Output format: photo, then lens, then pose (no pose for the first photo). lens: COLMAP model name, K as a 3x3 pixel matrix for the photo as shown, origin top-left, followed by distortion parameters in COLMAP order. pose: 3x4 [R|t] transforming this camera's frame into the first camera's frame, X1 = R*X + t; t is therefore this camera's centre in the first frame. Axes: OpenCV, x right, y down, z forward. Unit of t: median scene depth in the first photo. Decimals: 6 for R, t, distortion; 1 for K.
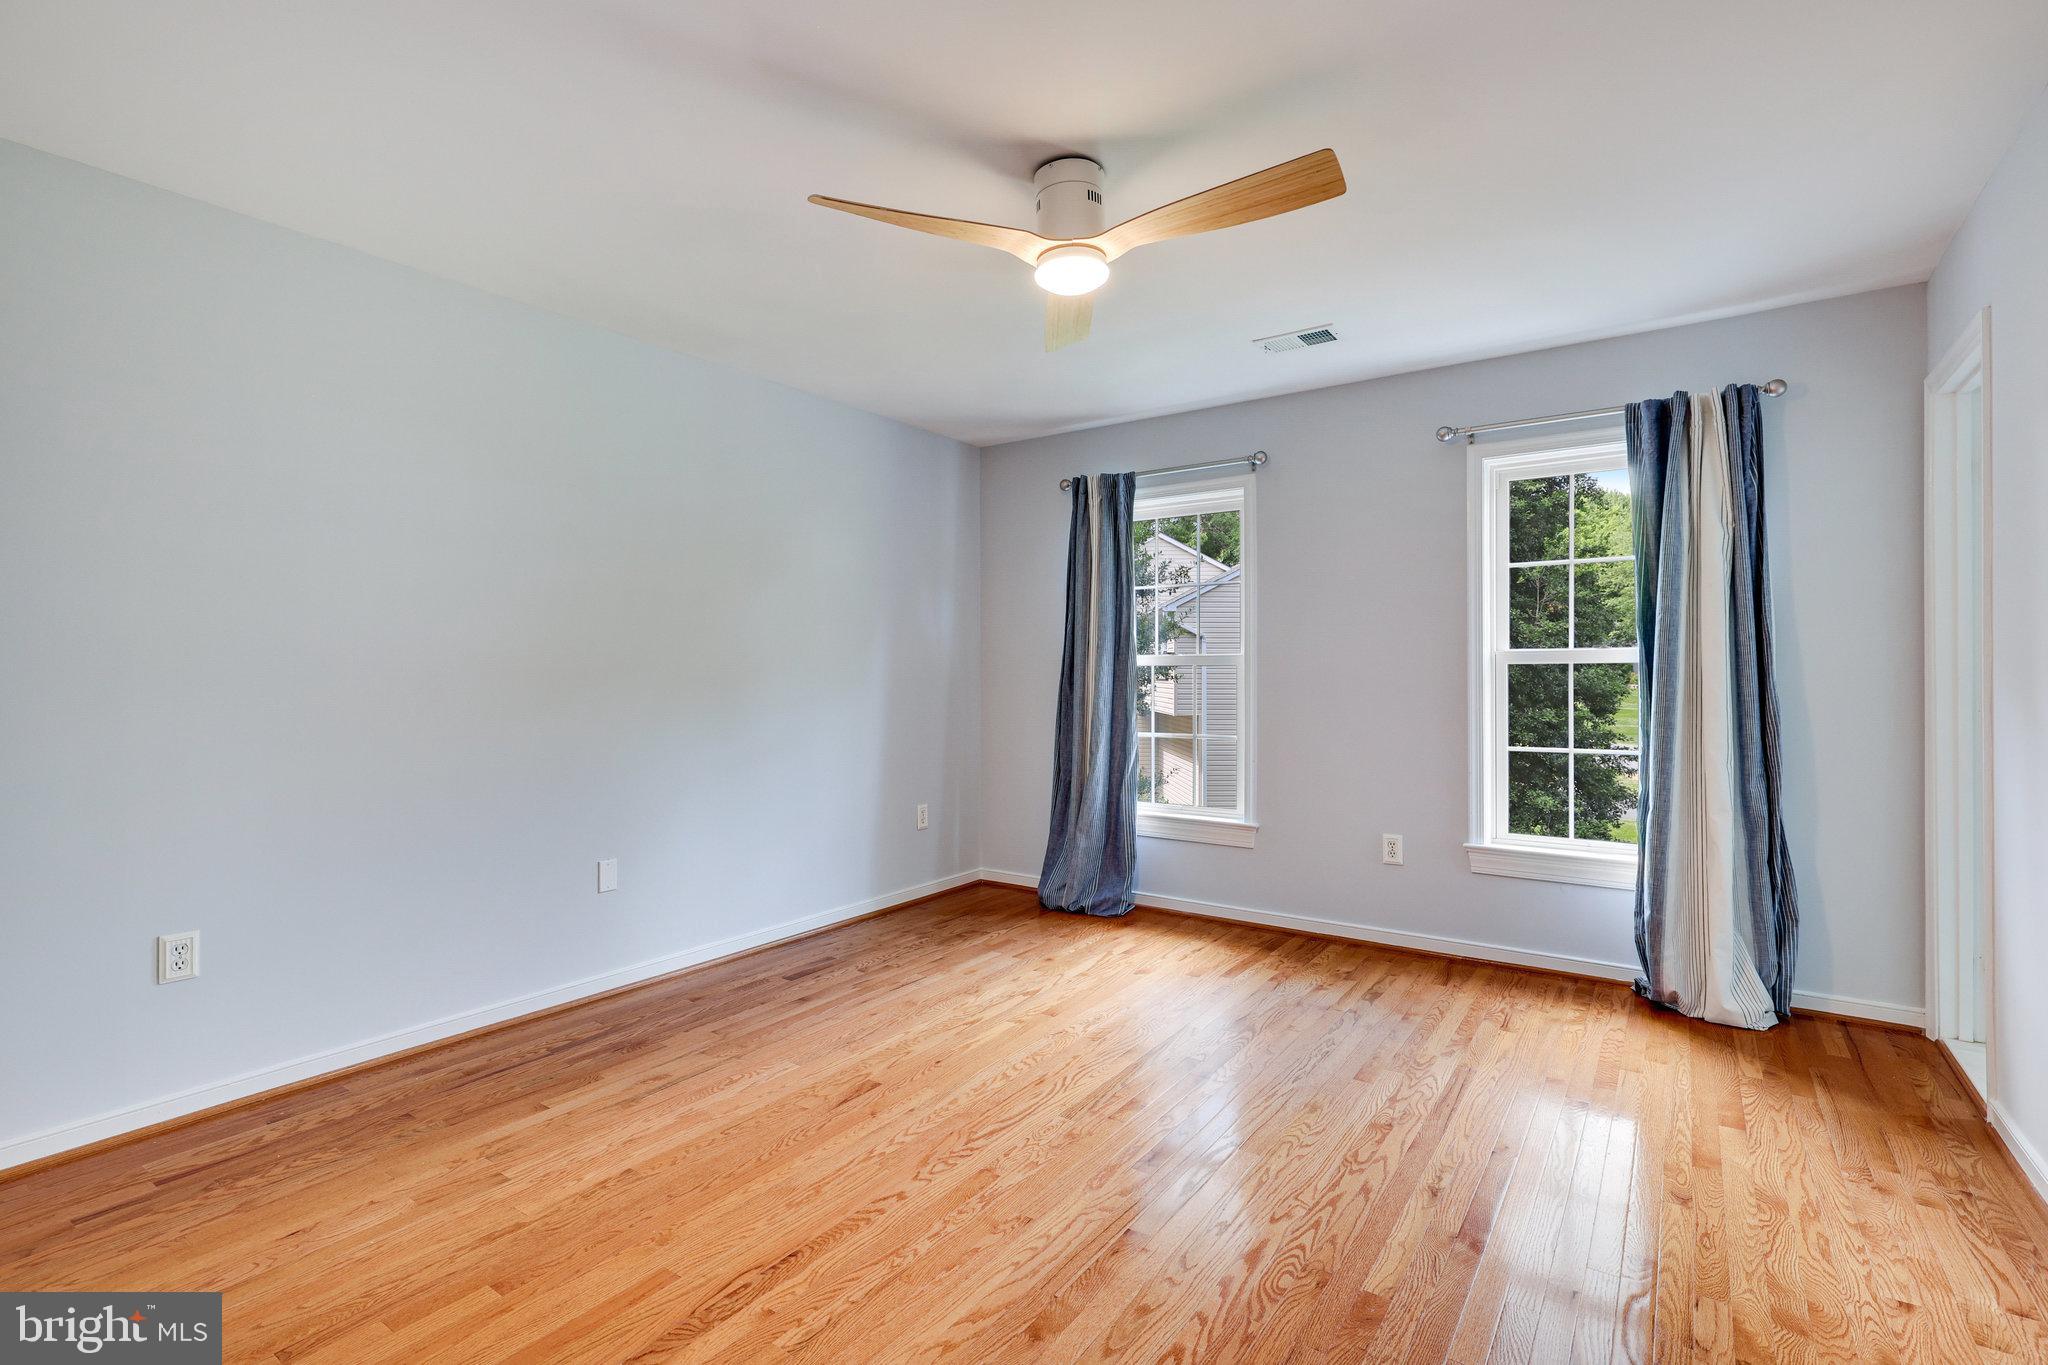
lens RADIAL K [[900.1, 0, 1026.1], [0, 900.1, 686.0], [0, 0, 1]] dist [0.002683, 0.000080]
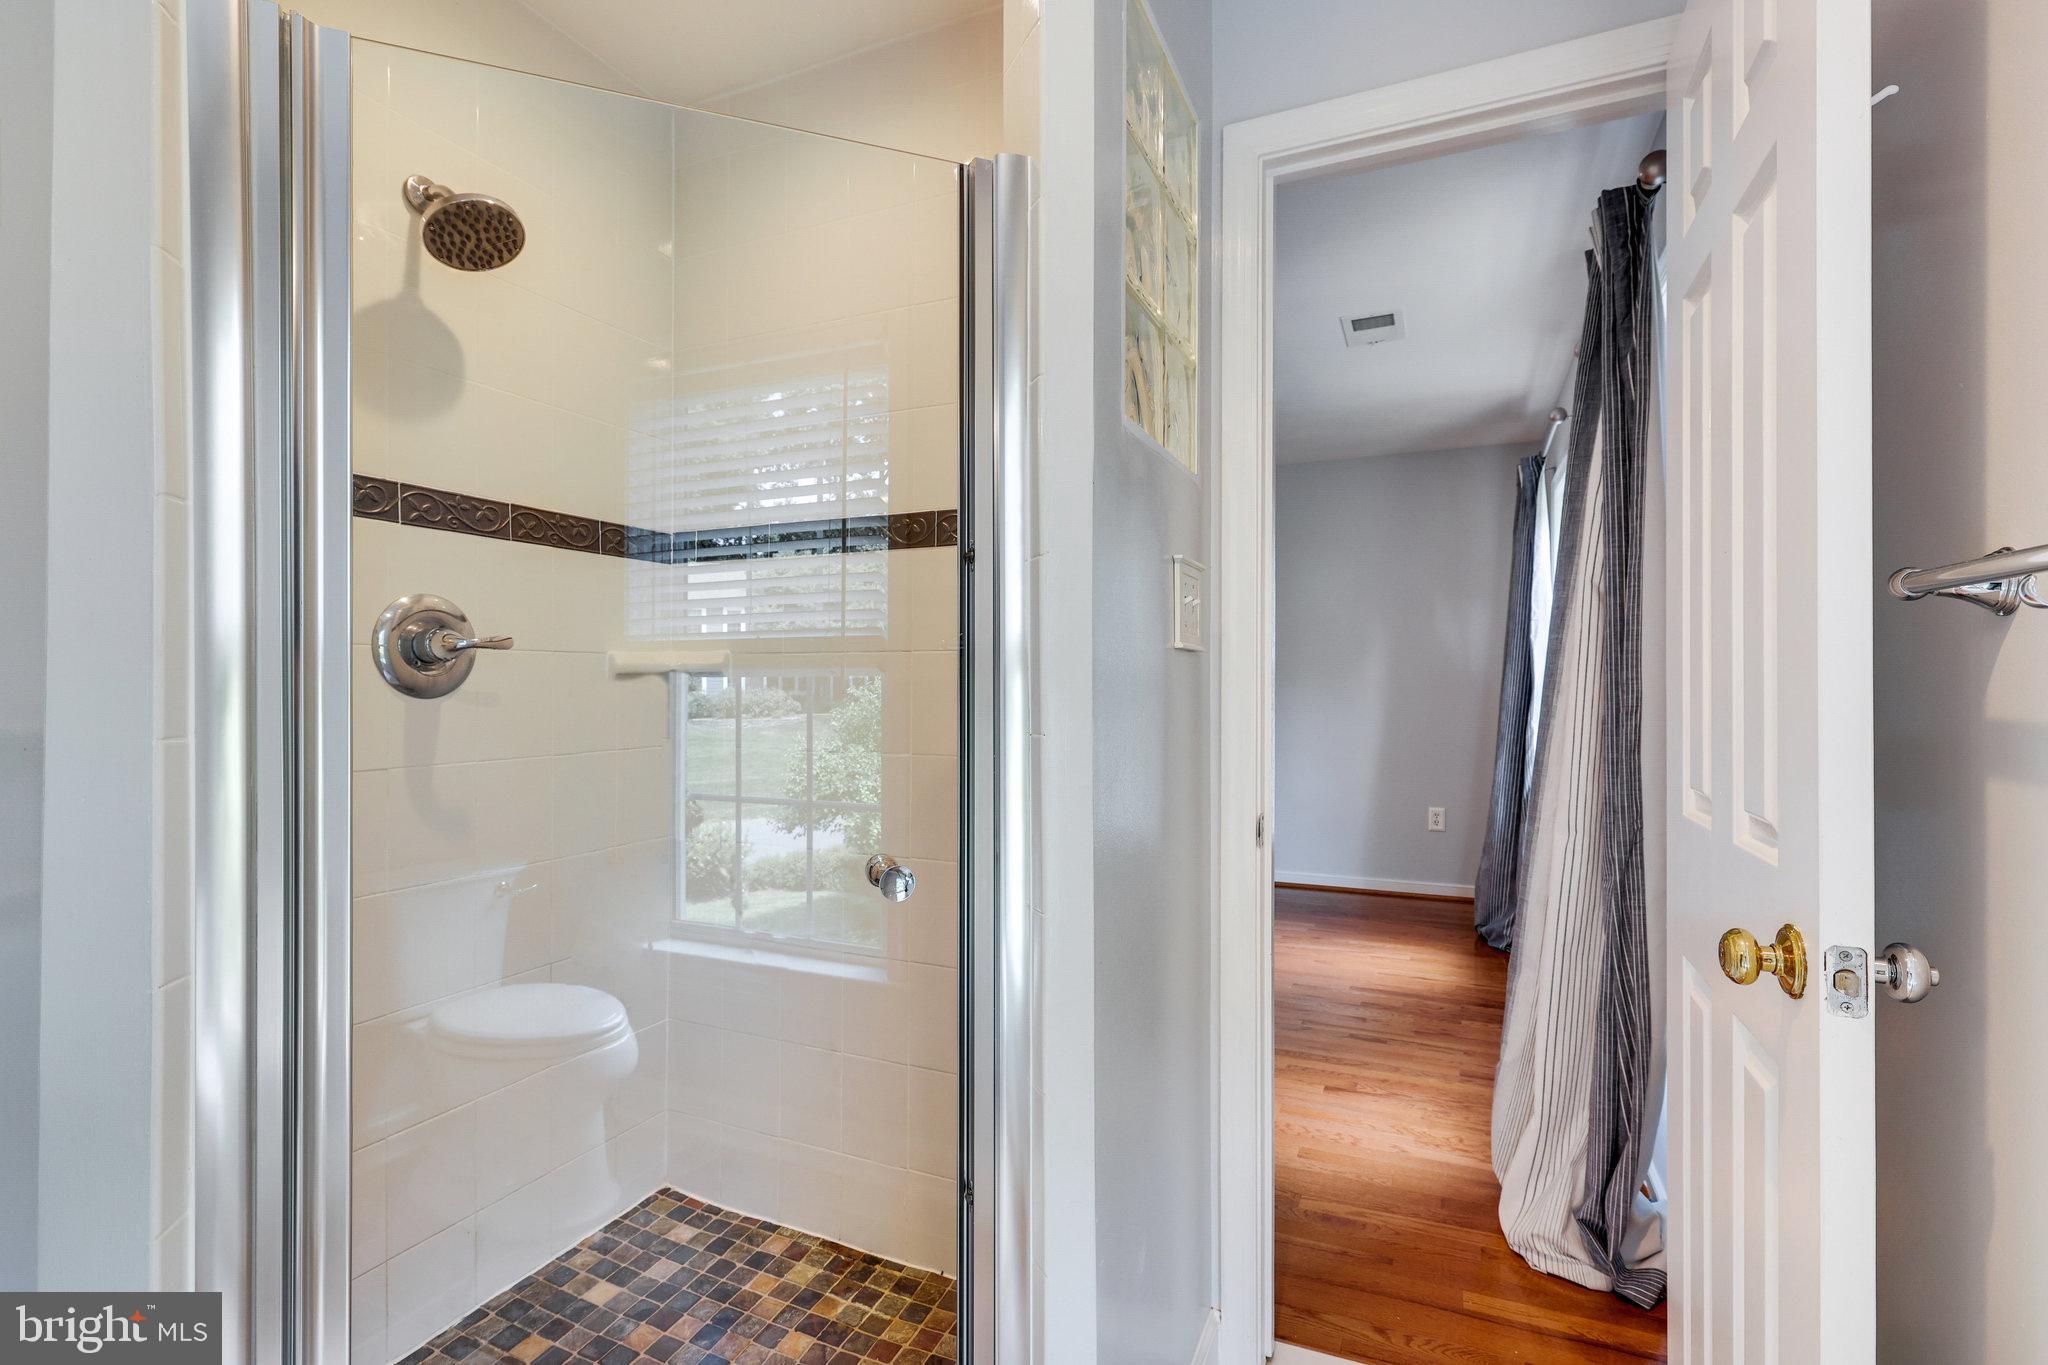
lens RADIAL K [[900.1, 0, 1026.1], [0, 900.1, 686.0], [0, 0, 1]] dist [0.002683, 0.000080]
pose [[0.185700, -0.002248, -0.982604, 1.166486], [-0.003383, 0.999990, -0.002927, -0.007608], [0.982601, 0.003867, 0.185690, 0.470909]]
